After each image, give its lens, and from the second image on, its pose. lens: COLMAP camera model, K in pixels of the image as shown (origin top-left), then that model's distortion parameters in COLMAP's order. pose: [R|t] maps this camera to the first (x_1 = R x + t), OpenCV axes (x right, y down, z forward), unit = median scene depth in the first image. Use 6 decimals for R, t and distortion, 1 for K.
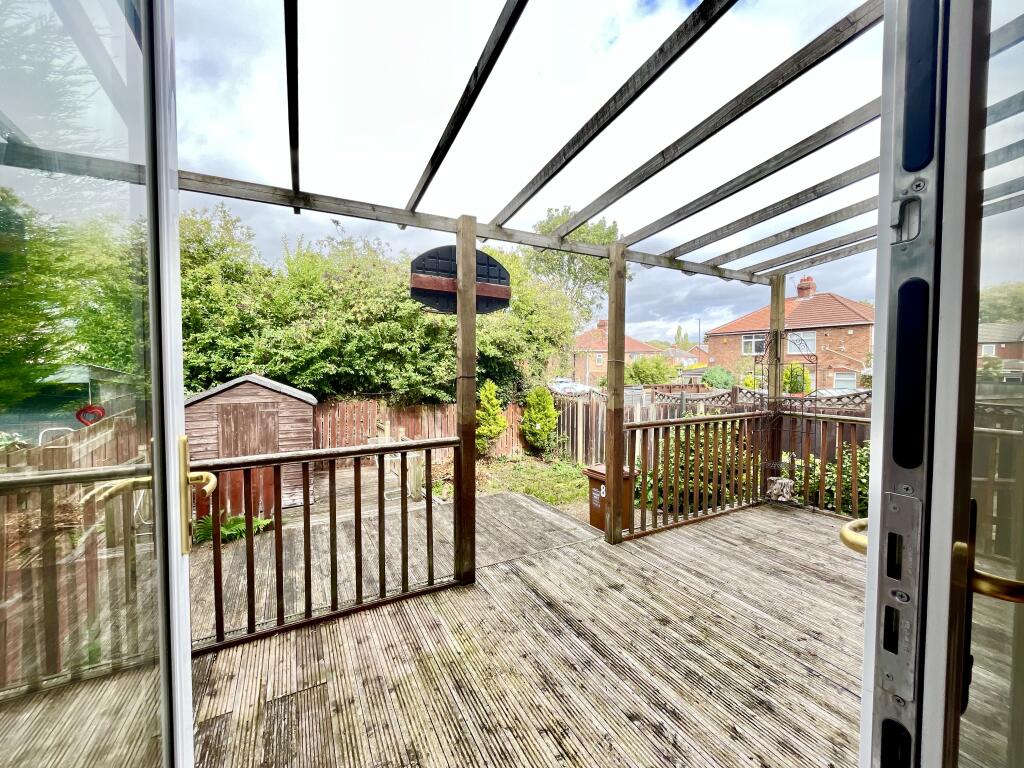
lens RADIAL K [[410.3, 0, 513.8], [0, 410.3, 380.1], [0, 0, 1]] dist [-0.001185, -0.000152]
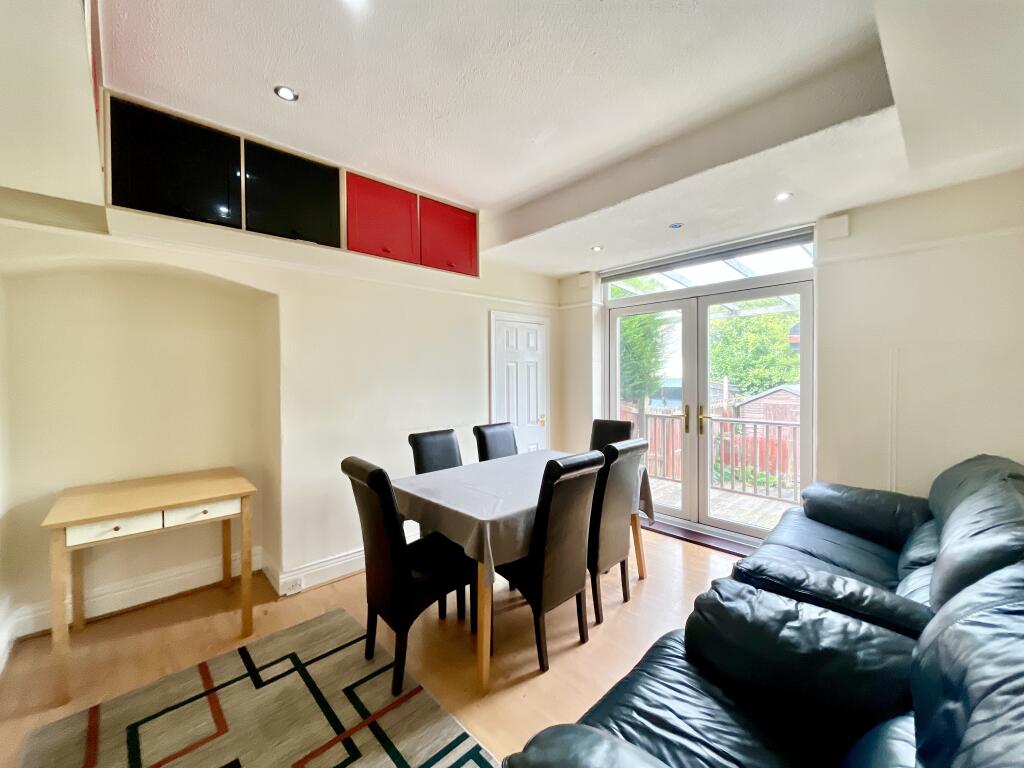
lens RADIAL K [[410.3, 0, 513.8], [0, 410.3, 380.1], [0, 0, 1]] dist [-0.001185, -0.000152]
pose [[0.251254, 0.011425, -0.967854, 0.543866], [-0.025754, 0.999655, 0.005115, -0.013256], [0.967578, 0.023641, 0.251462, -0.310020]]
